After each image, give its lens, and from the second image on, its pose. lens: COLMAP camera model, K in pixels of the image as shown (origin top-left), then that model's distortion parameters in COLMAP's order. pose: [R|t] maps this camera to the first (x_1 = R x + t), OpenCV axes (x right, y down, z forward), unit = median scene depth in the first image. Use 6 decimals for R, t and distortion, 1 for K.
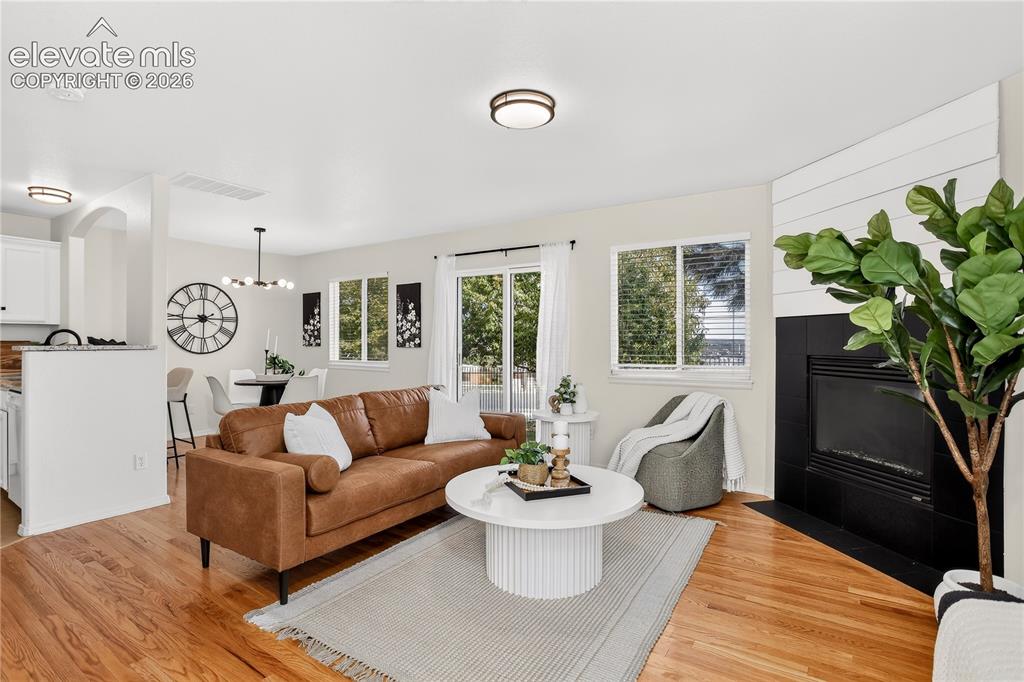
lens RADIAL K [[500.9, 0, 512.4], [0, 500.9, 336.4], [0, 0, 1]] dist [-0.041383, 0.008266]
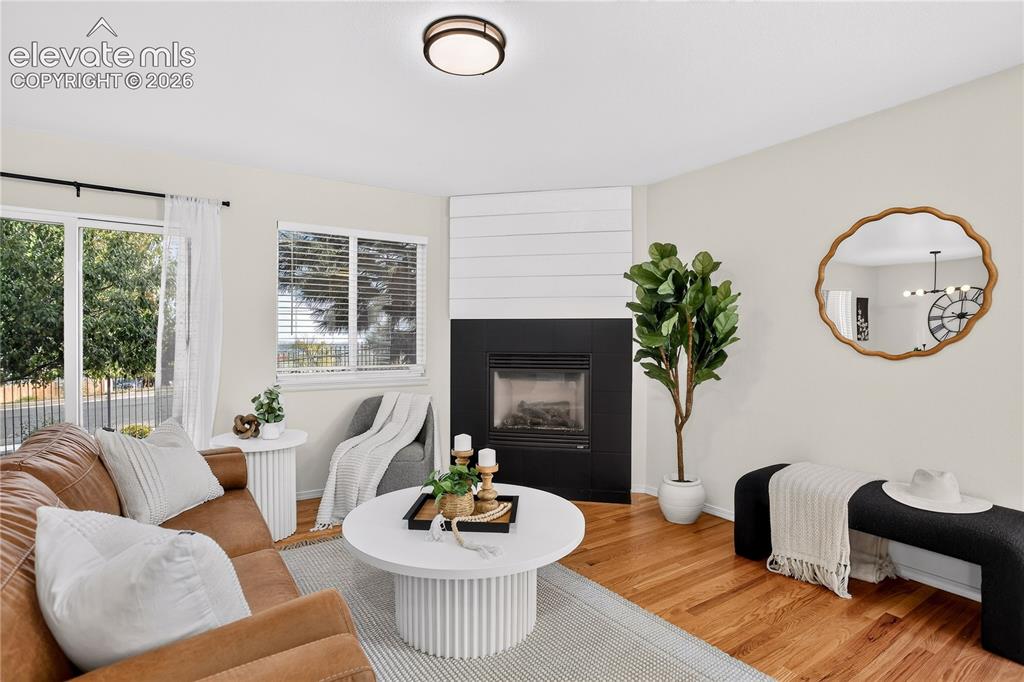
lens RADIAL K [[500.9, 0, 511.0], [0, 500.9, 344.5], [0, 0, 1]] dist [-0.041383, 0.008266]
pose [[0.400646, -0.011343, 0.916163, -0.603895], [-0.008735, 0.999831, 0.016199, -0.000104], [-0.916191, -0.014493, 0.400479, 0.549511]]
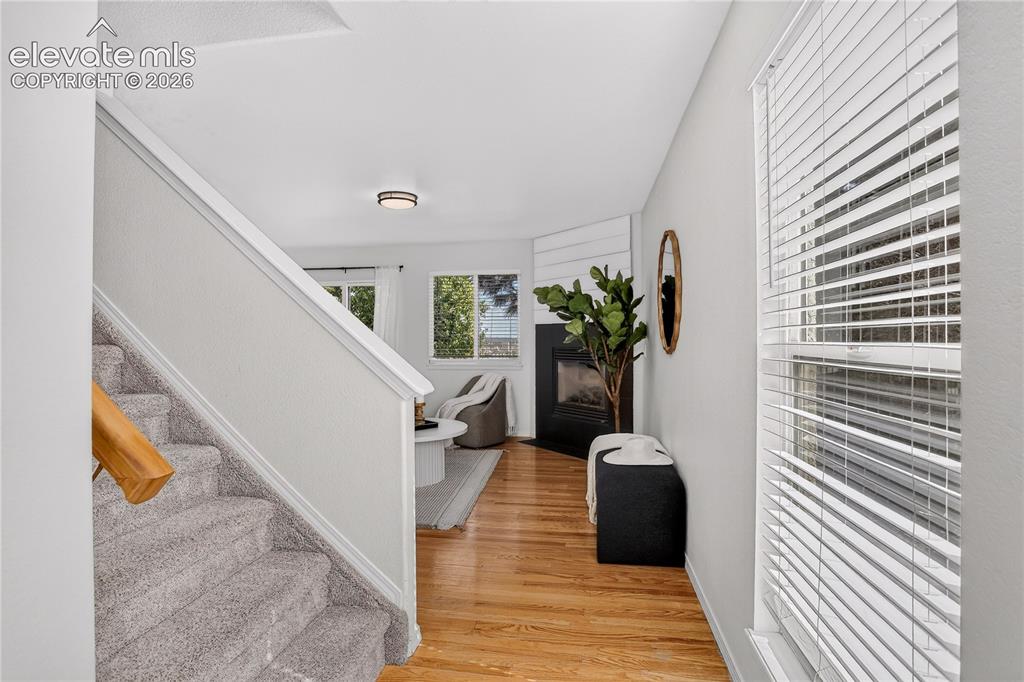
lens RADIAL K [[500.9, 0, 507.9], [0, 500.9, 342.2], [0, 0, 1]] dist [-0.041383, 0.008266]
pose [[0.910753, -0.006641, 0.412899, -0.291853], [0.000691, 0.999894, 0.014558, -0.005253], [-0.412952, -0.012974, 0.910660, -0.585413]]
